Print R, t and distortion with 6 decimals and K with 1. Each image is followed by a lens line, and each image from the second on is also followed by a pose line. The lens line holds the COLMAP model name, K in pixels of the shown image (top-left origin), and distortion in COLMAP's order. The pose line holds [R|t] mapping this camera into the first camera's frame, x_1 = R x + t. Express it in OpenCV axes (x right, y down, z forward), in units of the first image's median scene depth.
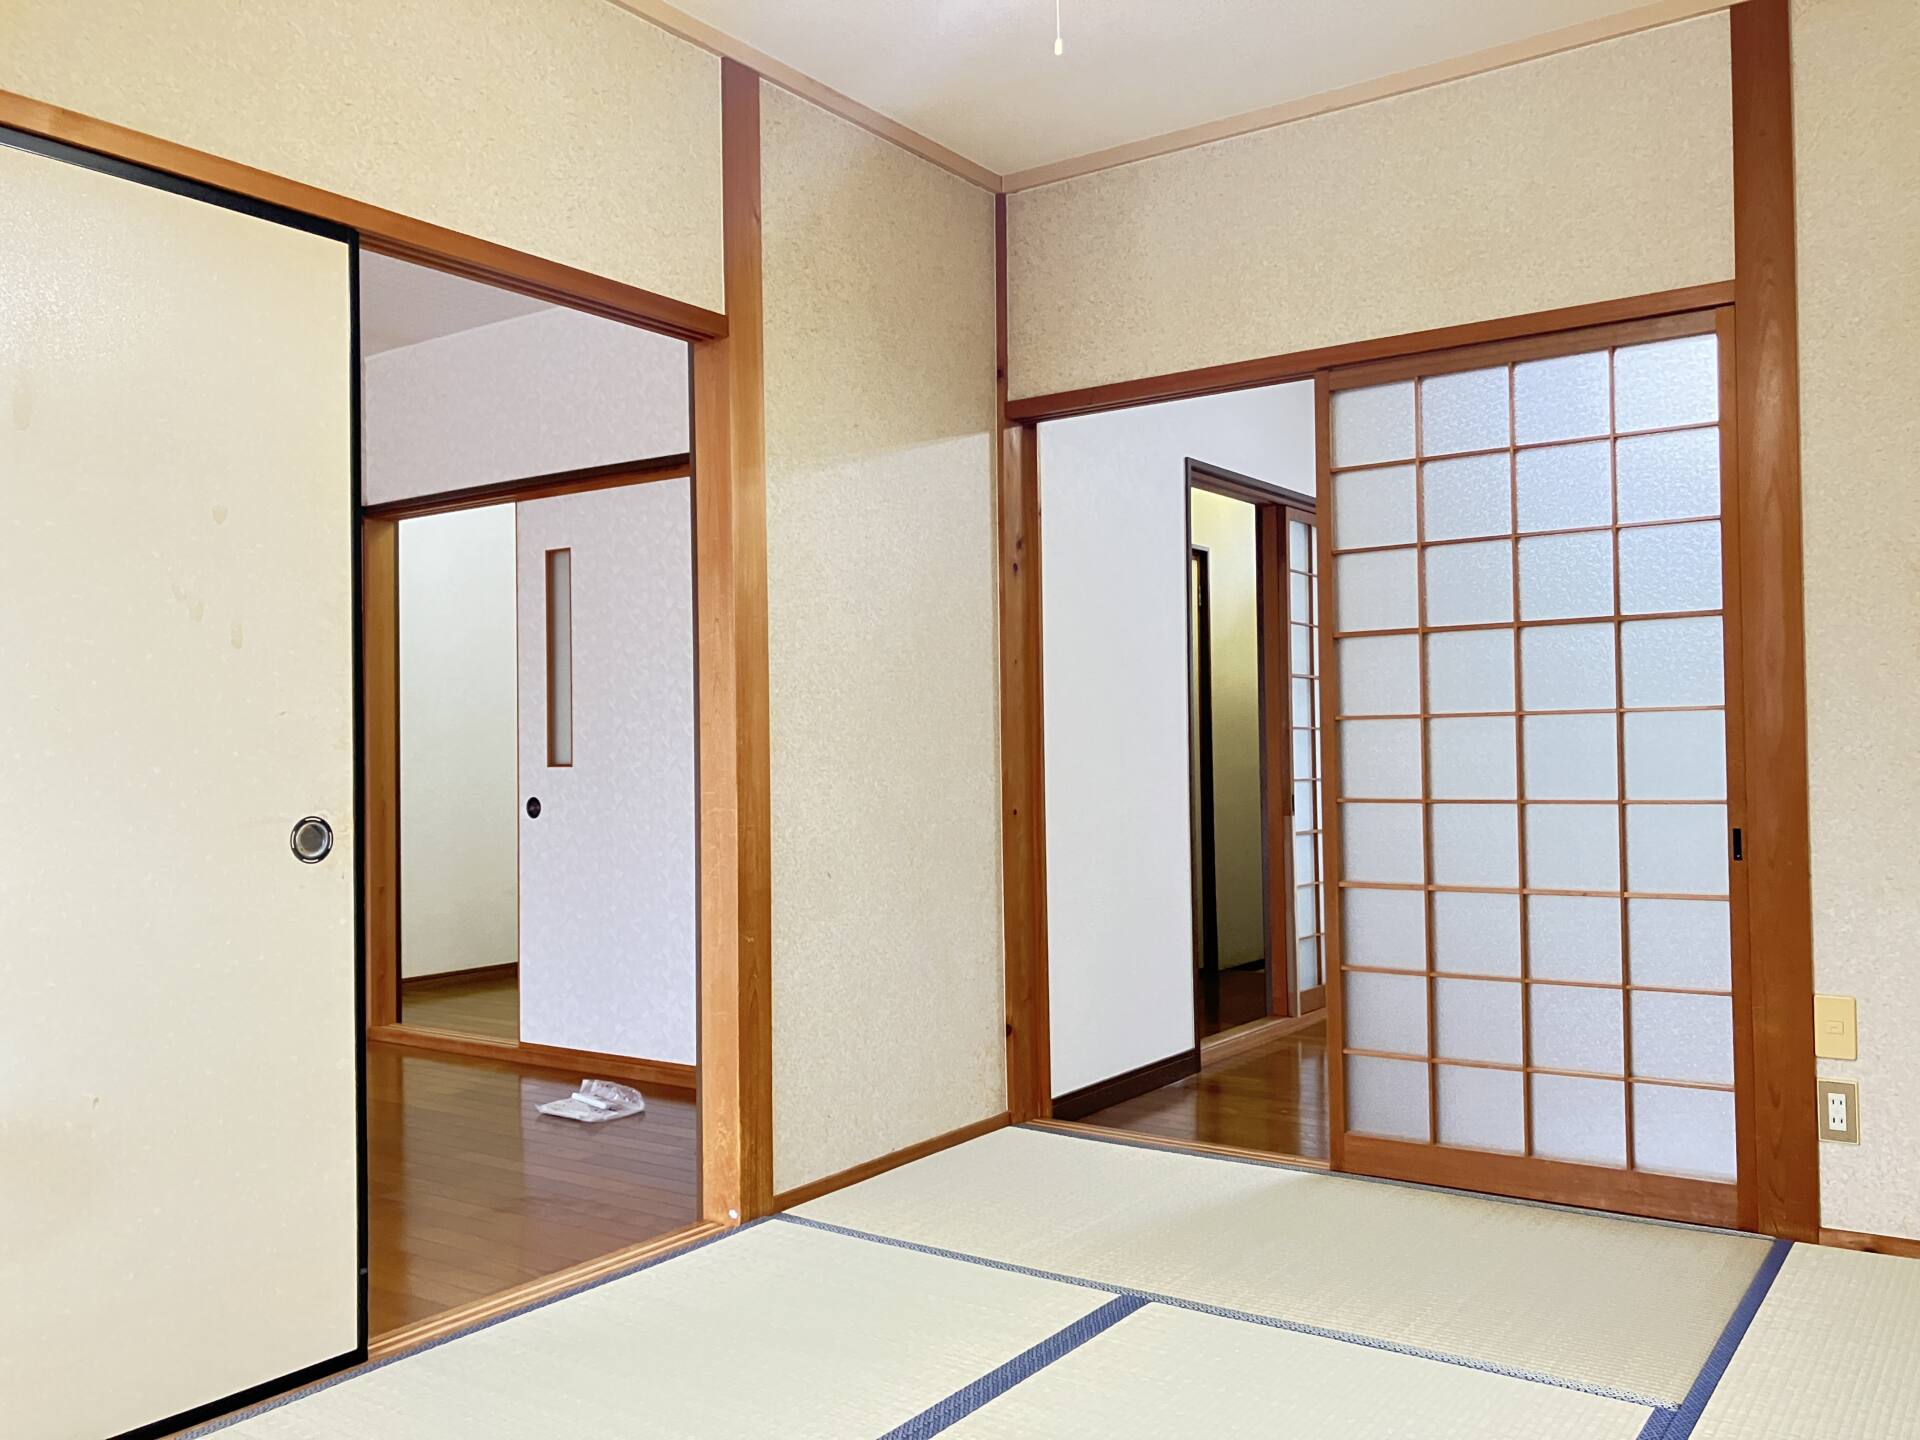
lens RADIAL K [[1571.0, 0, 967.5], [0, 1571.0, 724.2], [0, 0, 1]] dist [0.033554, -0.096137]
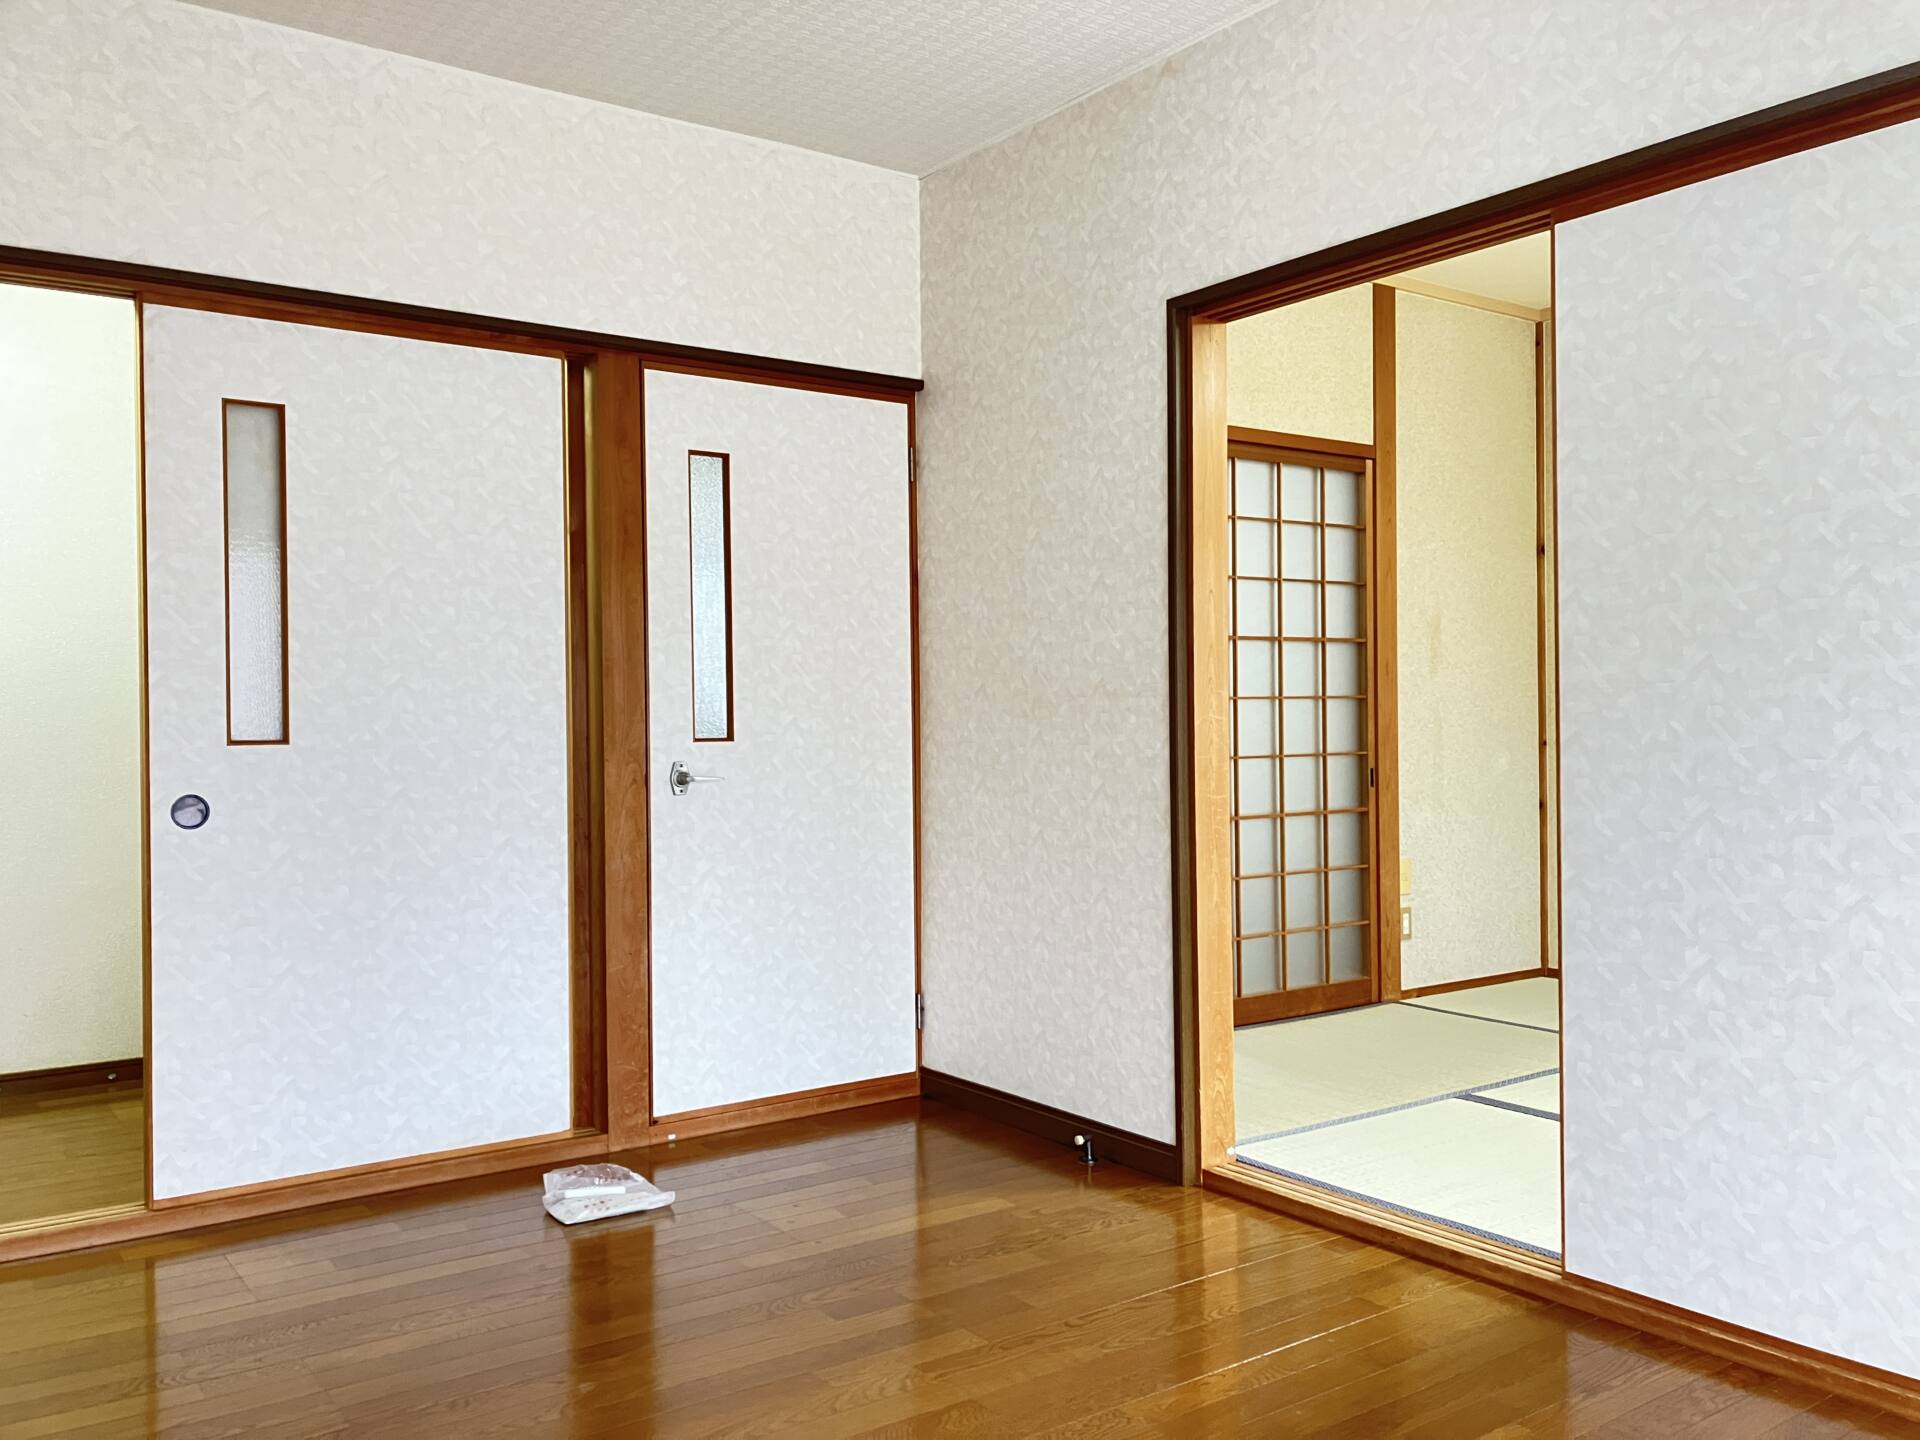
lens RADIAL K [[1571.0, 0, 958.9], [0, 1571.0, 714.1], [0, 0, 1]] dist [0.033554, -0.096137]
pose [[0.326305, 0.009371, 0.945218, -1.058623], [-0.015876, 0.999864, -0.004432, 0.018162], [-0.945131, -0.013560, 0.326409, 0.719891]]
